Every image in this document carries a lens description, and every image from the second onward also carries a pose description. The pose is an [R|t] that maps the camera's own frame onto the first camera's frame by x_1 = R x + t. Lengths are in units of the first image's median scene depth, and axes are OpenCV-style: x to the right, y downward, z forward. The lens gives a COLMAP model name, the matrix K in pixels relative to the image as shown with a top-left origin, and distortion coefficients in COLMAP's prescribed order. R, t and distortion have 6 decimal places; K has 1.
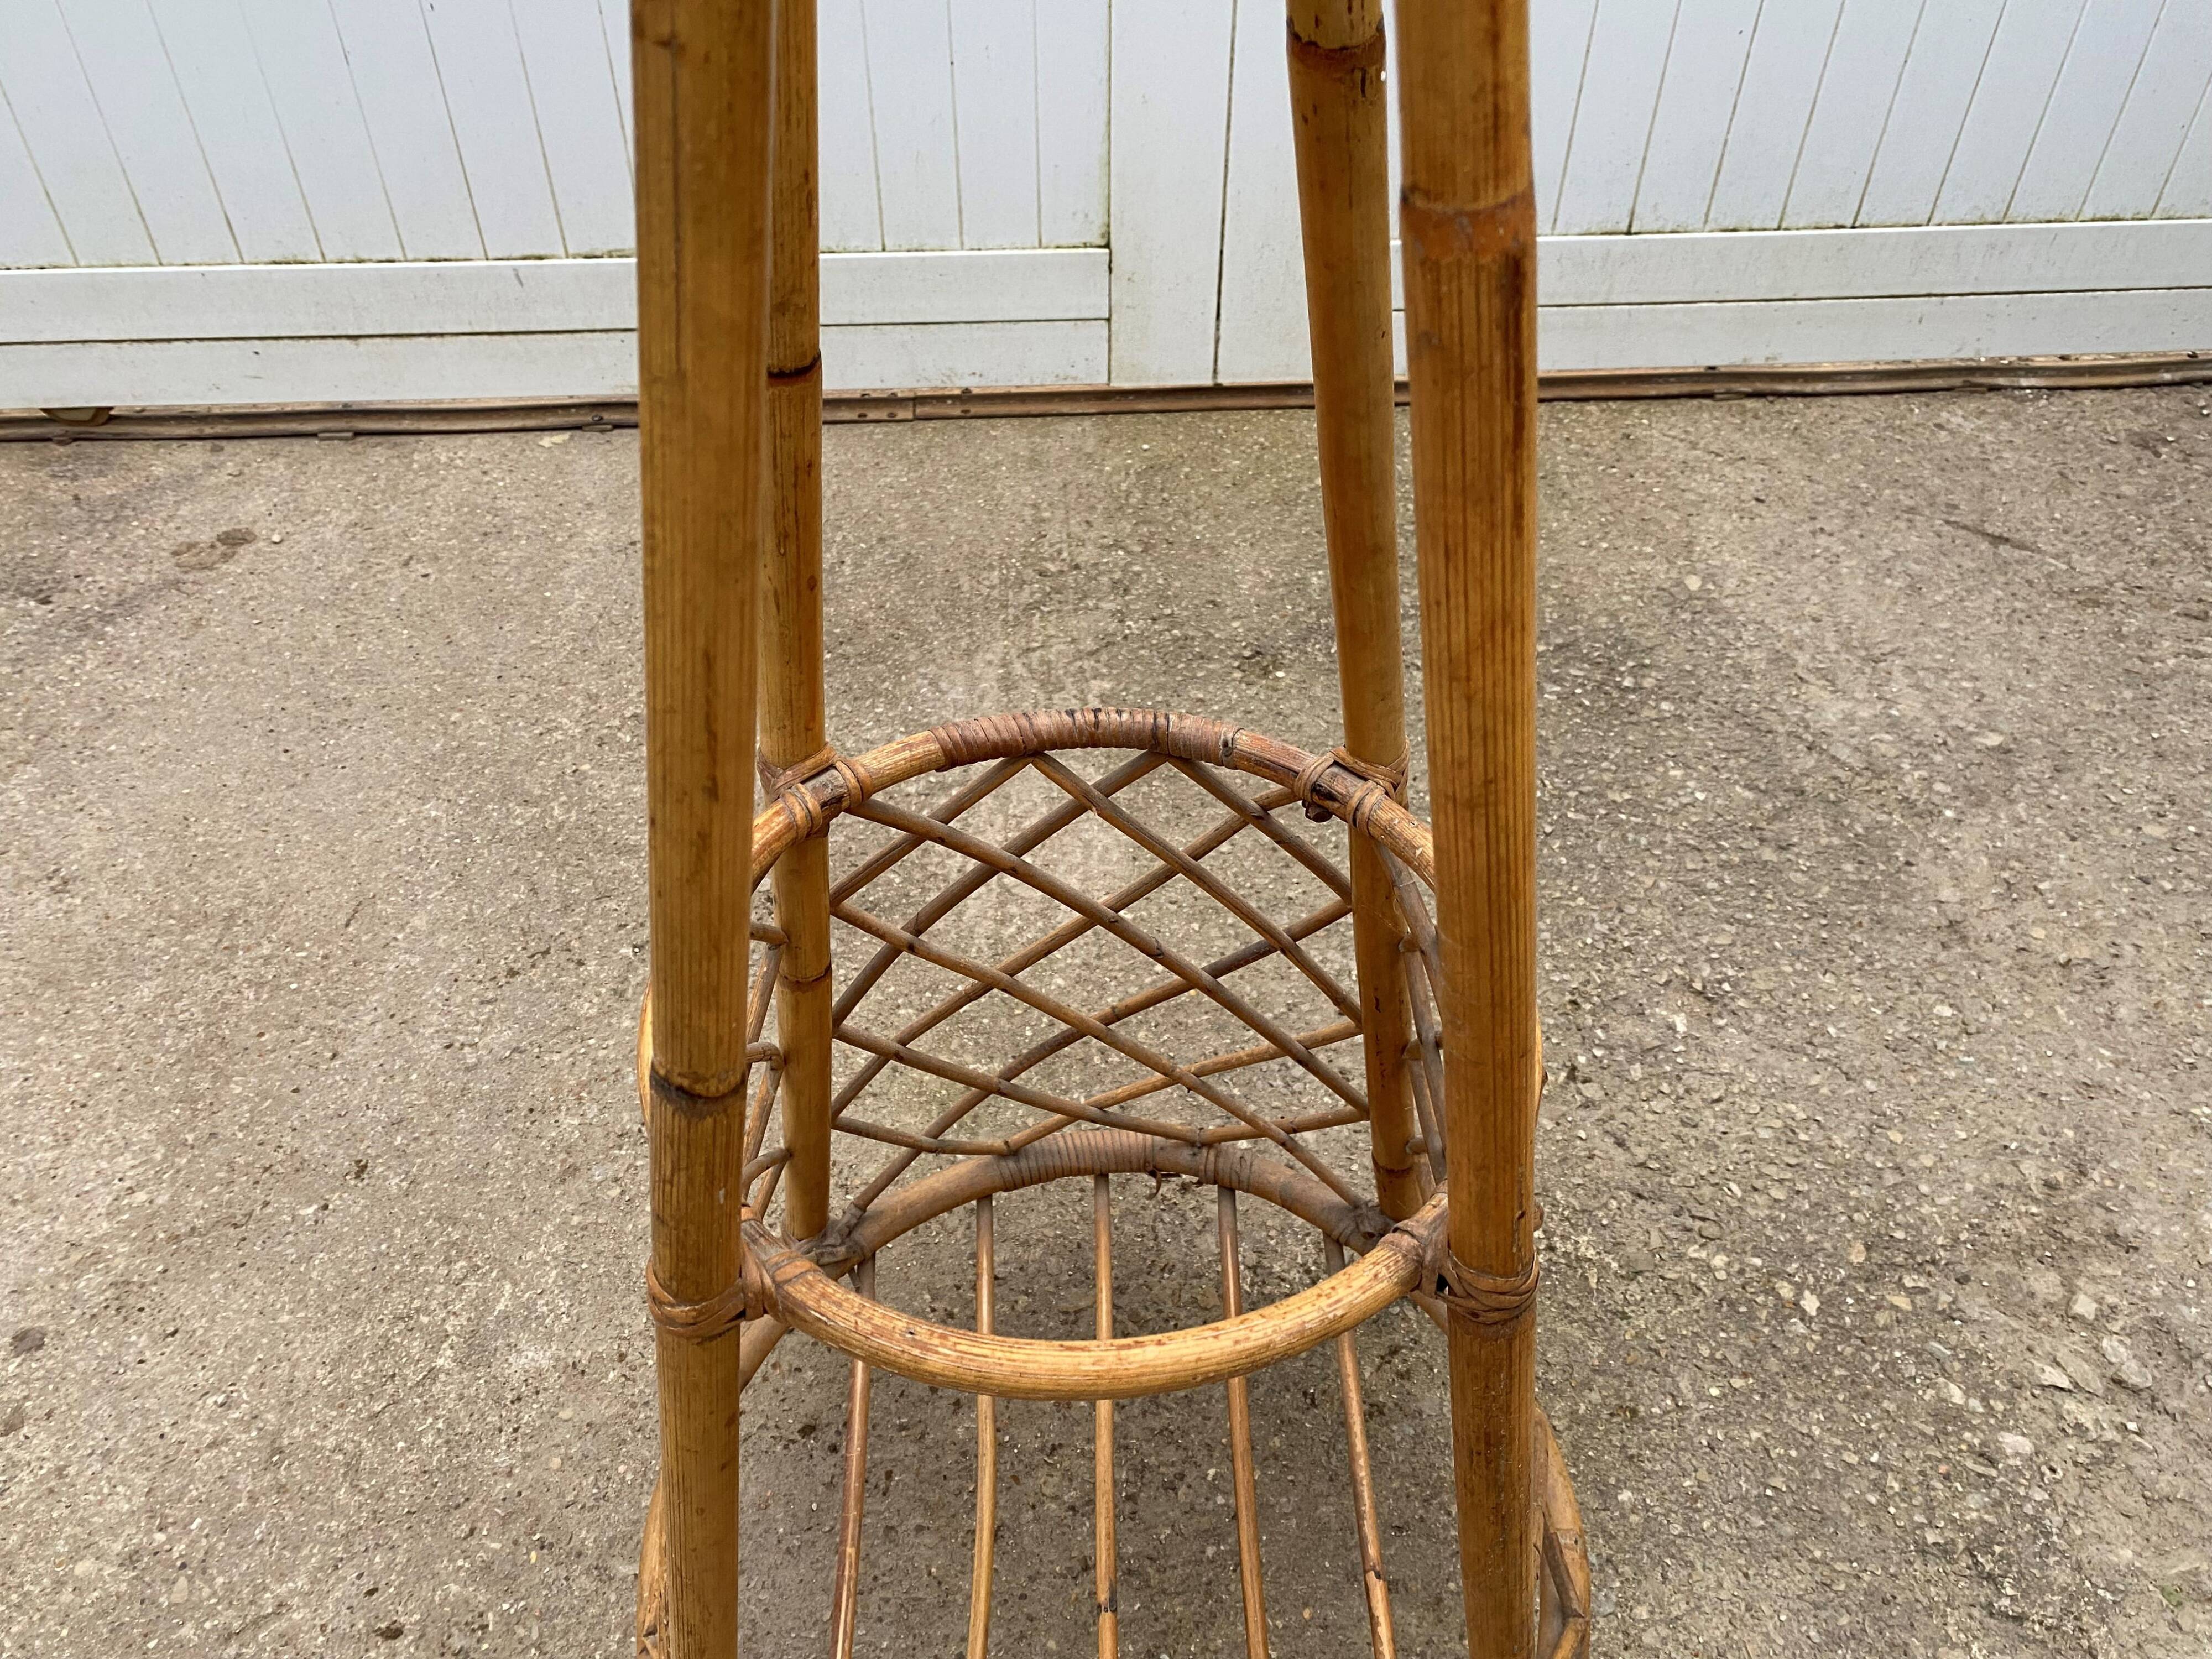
lens RADIAL K [[1689.9, 0, 1098.7], [0, 1689.9, 845.8], [0, 0, 1]] dist [0.025792, -0.021616]
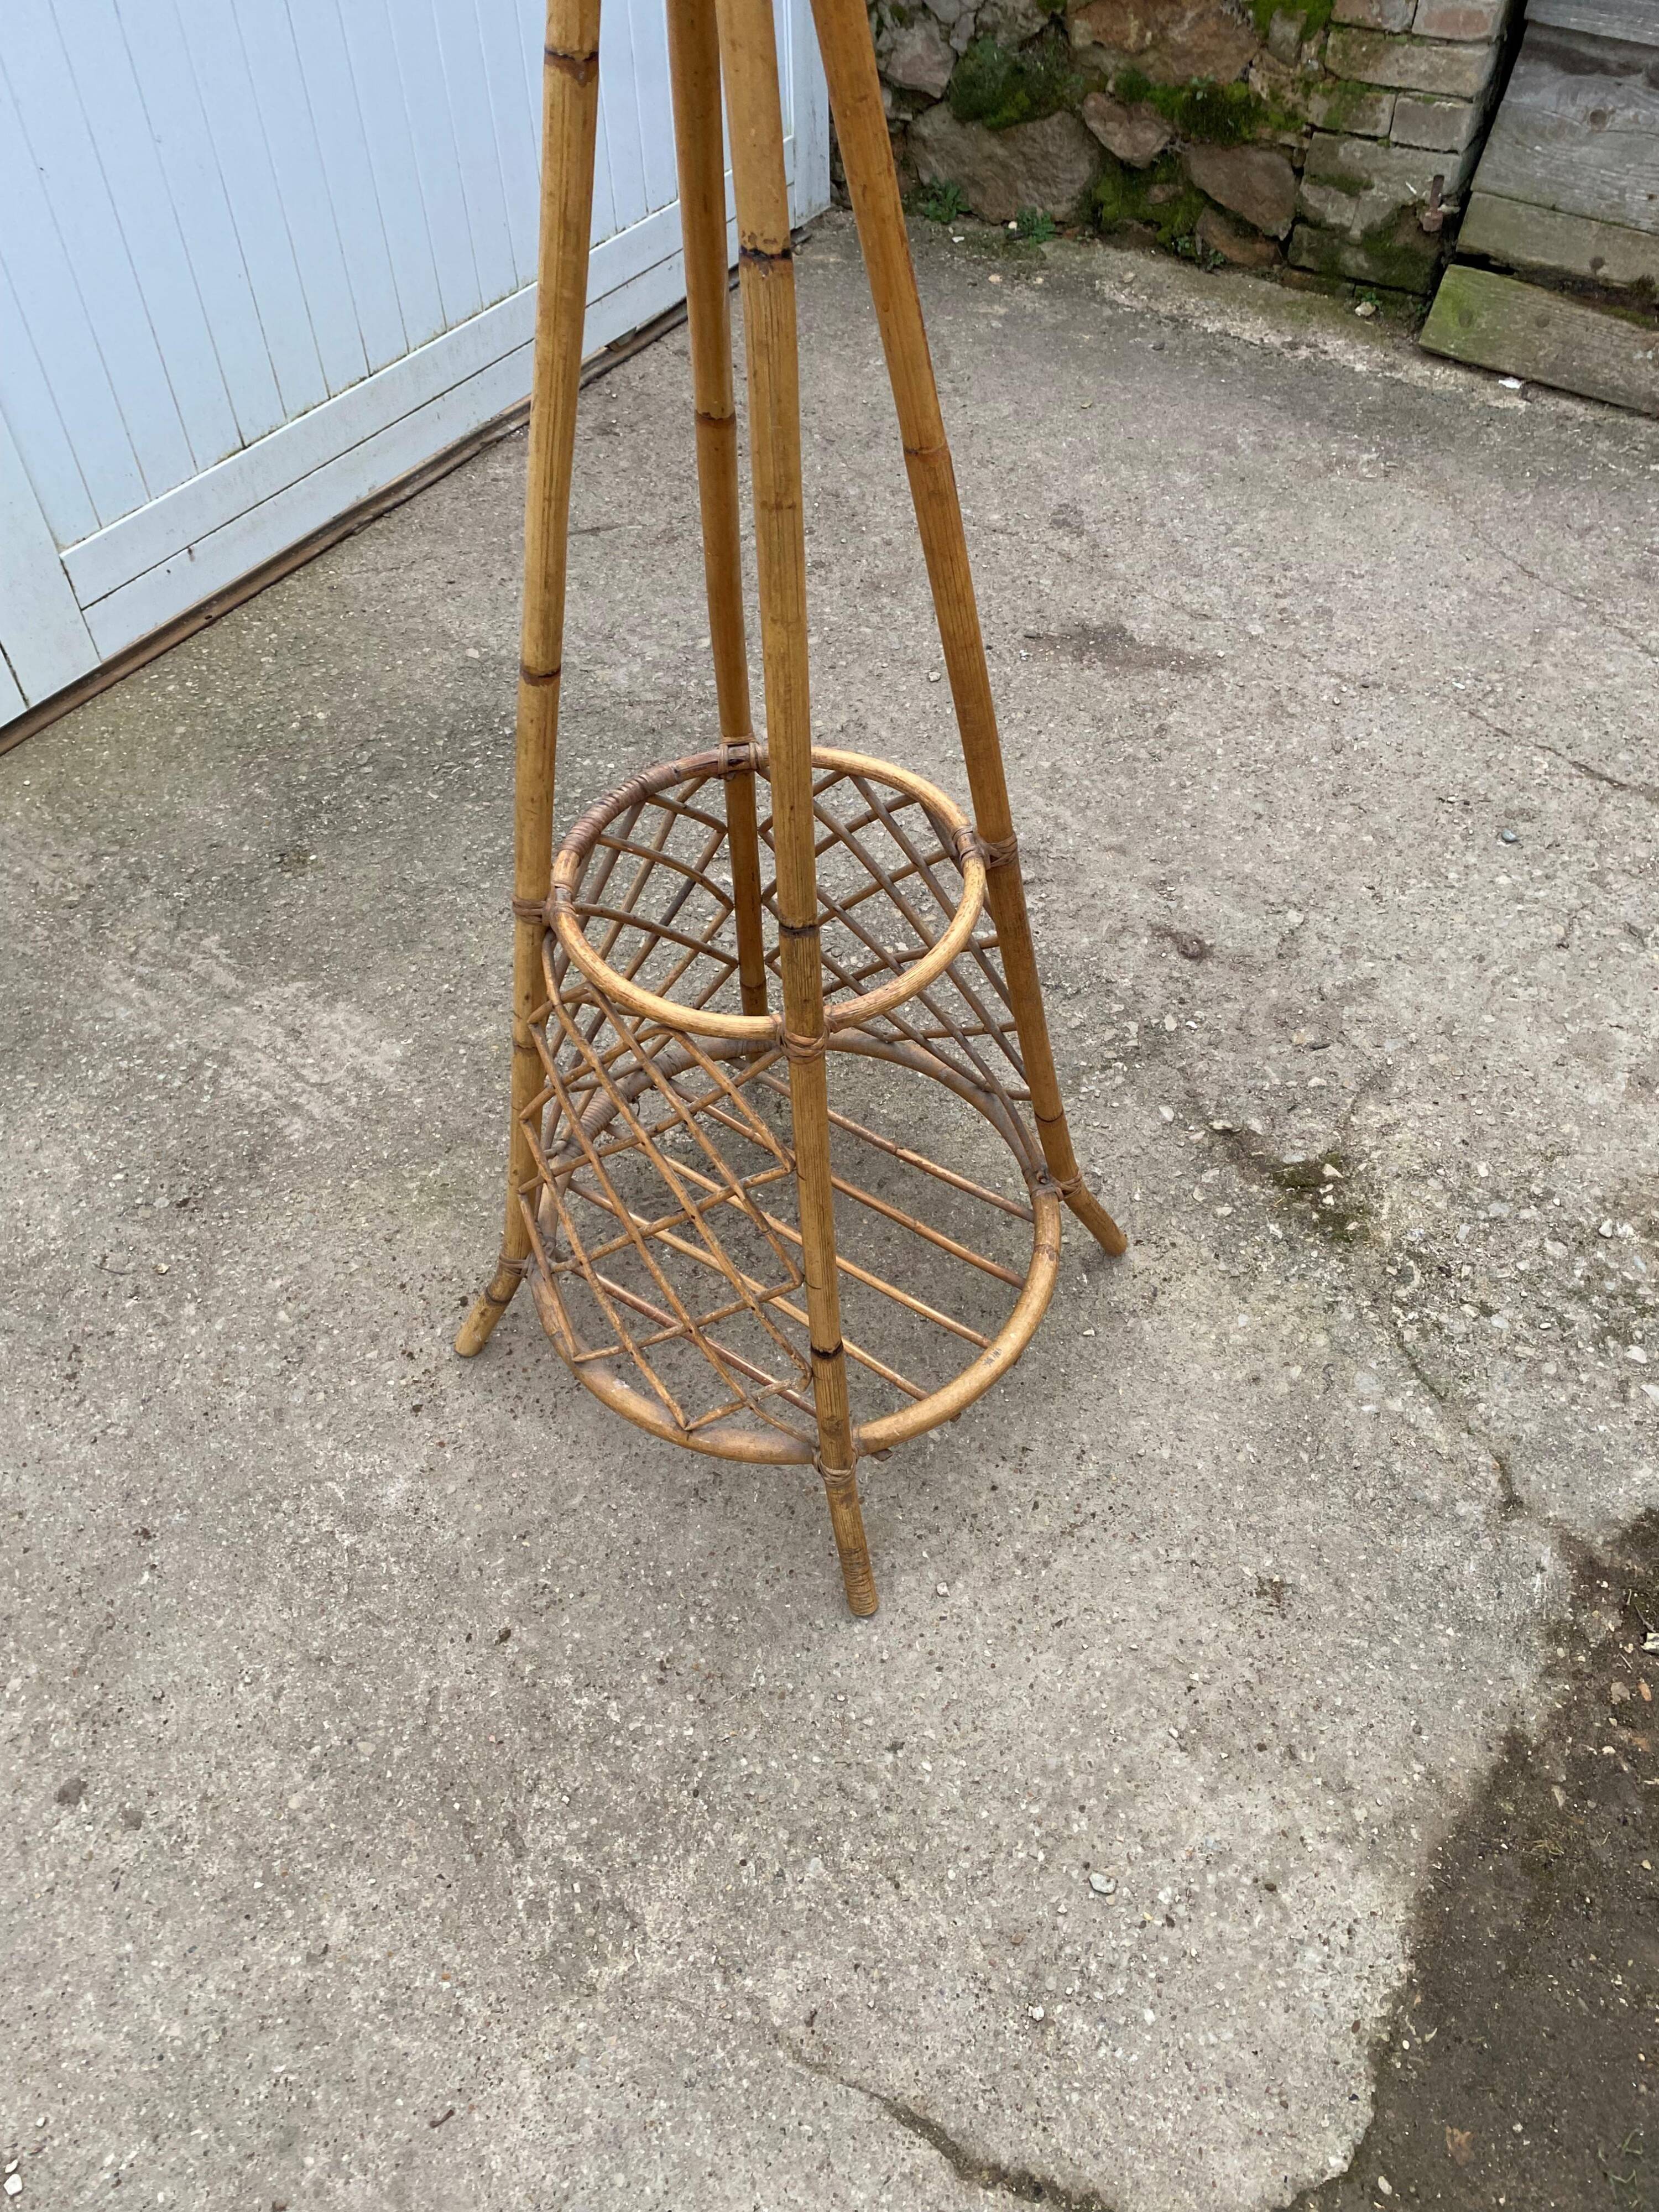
lens RADIAL K [[1689.9, 0, 818.8], [0, 1689.9, 1099.7], [0, 0, 1]] dist [0.025792, -0.021616]
pose [[0.603354, -0.607496, 0.516636, -0.520183], [0.567439, 0.782240, 0.257128, -0.084125], [-0.560337, 0.138020, 0.816684, -0.287188]]
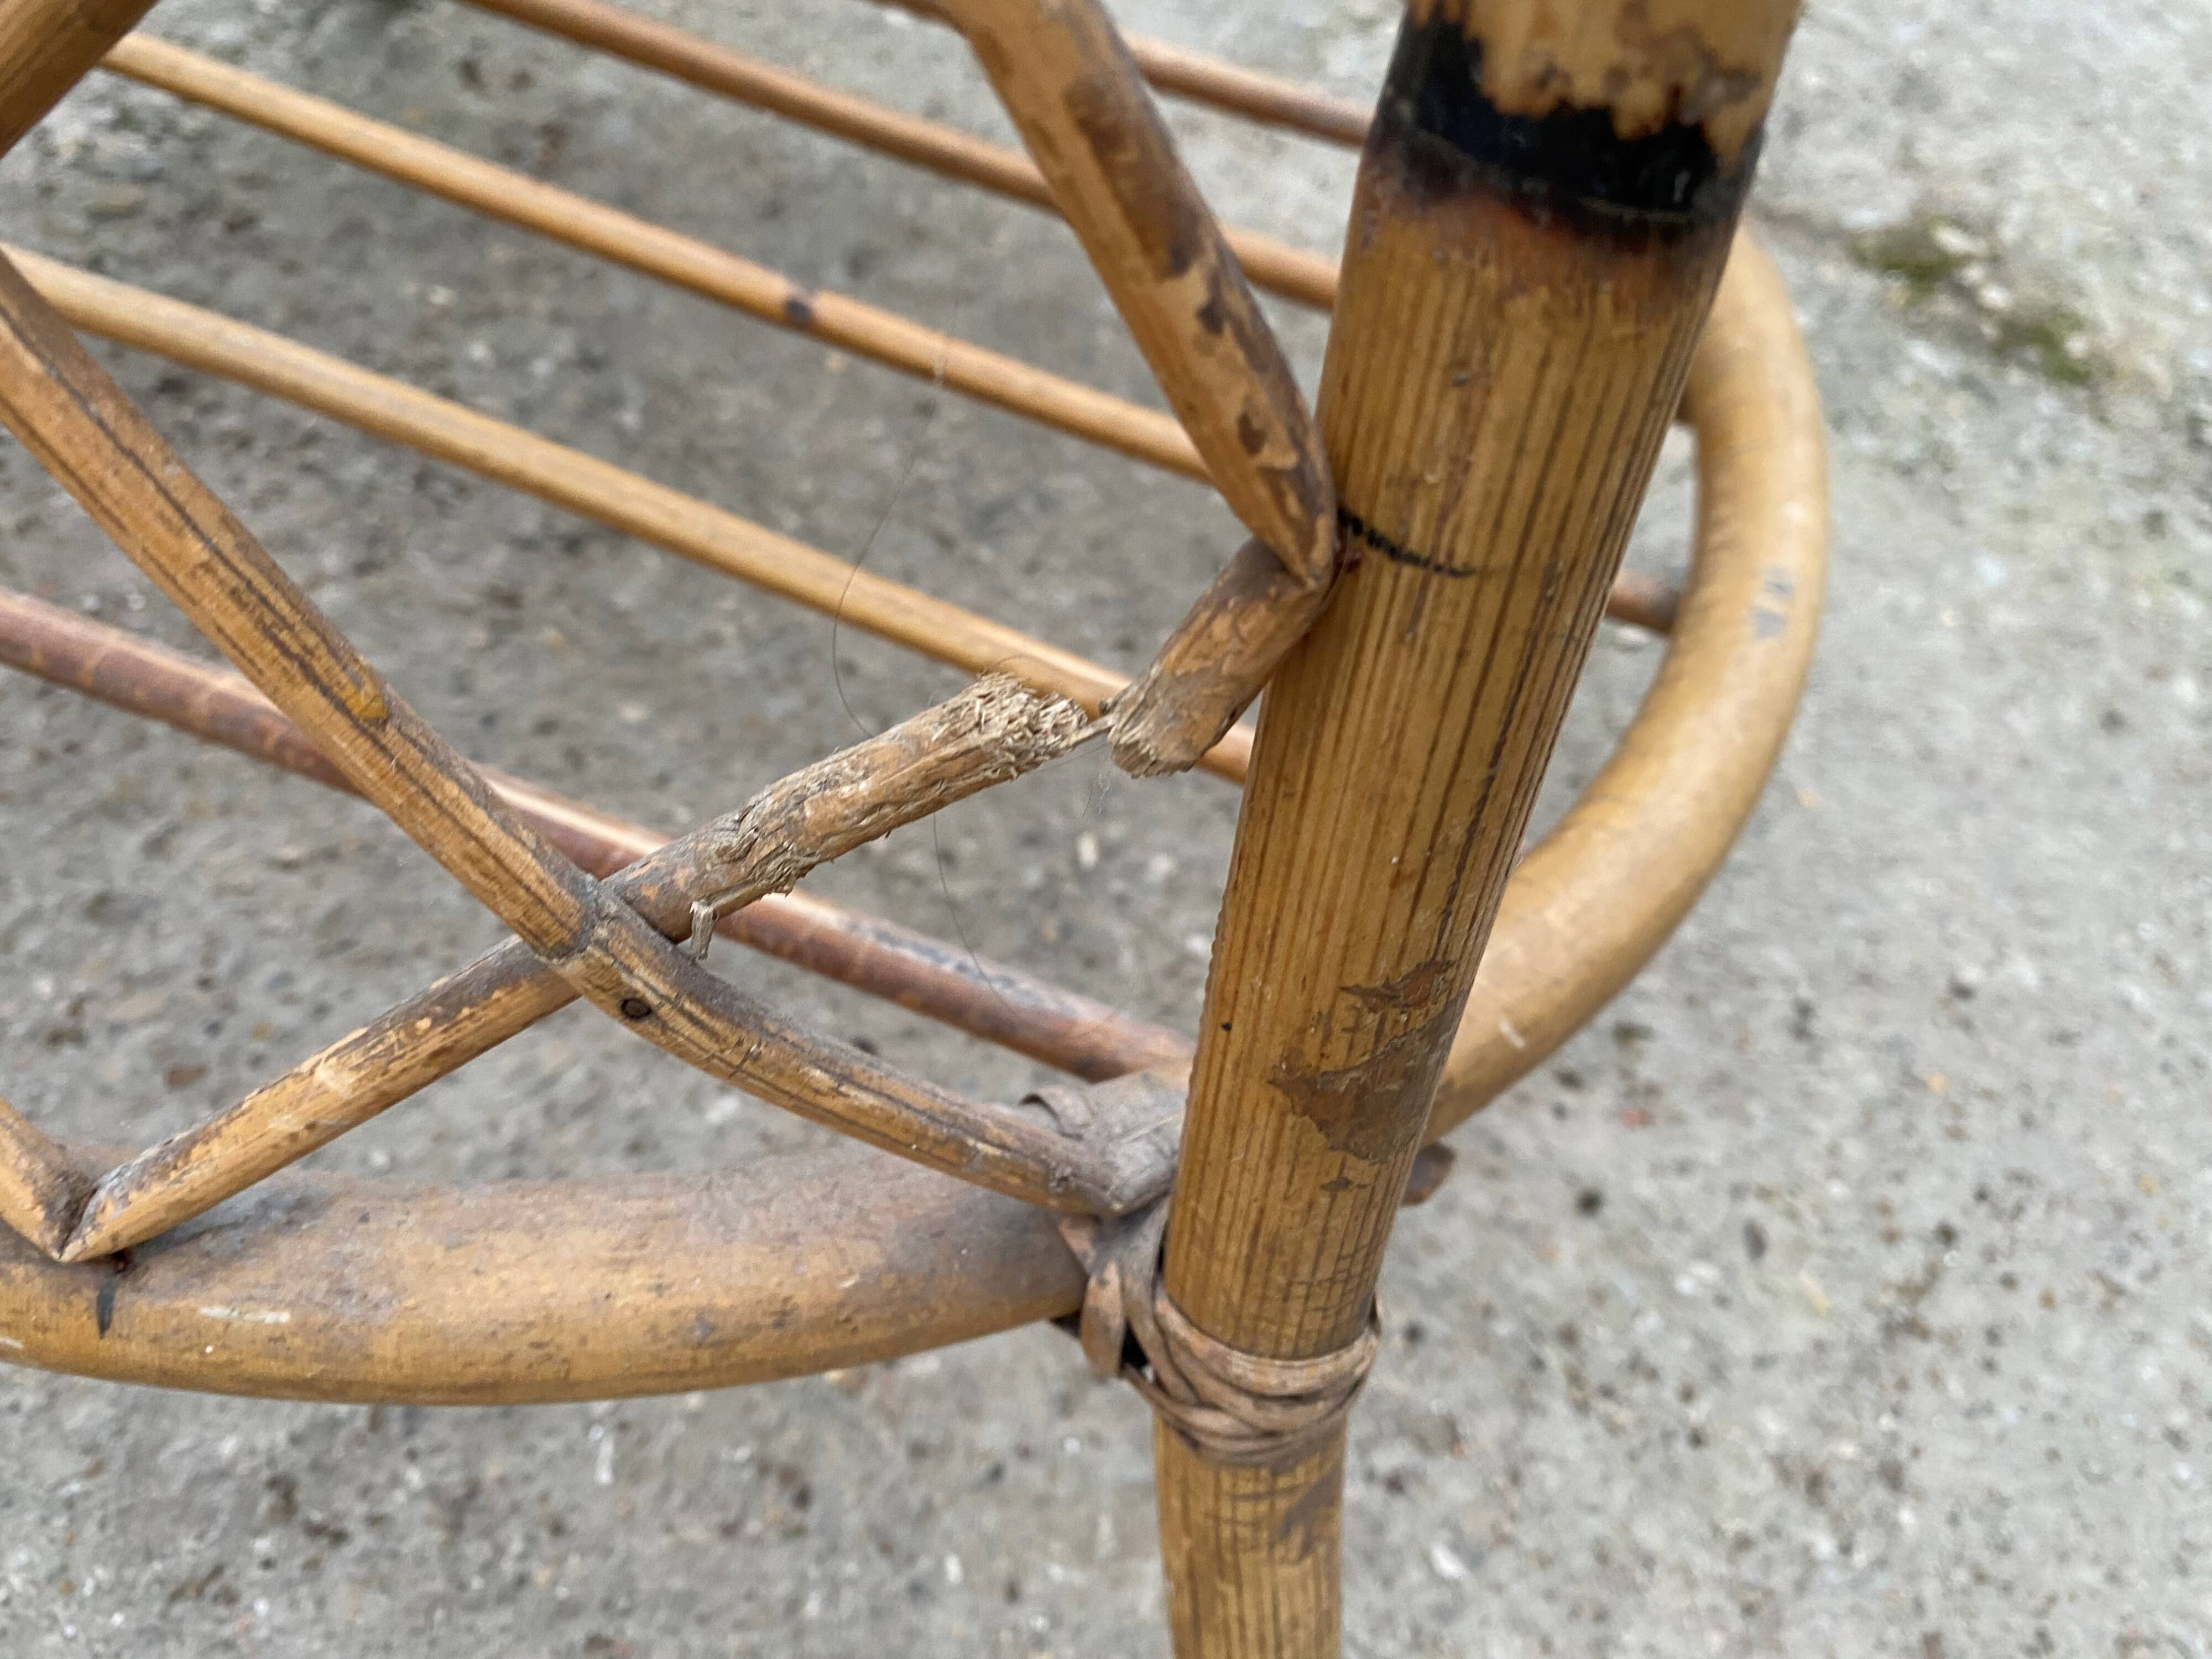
lens RADIAL K [[1689.9, 0, 1096.0], [0, 1689.9, 827.9], [0, 0, 1]] dist [0.025792, -0.021616]
pose [[0.339253, -0.698765, 0.629790, -0.195765], [0.507313, 0.699696, 0.503050, 0.238704], [-0.792175, 0.148839, 0.591866, 0.471822]]
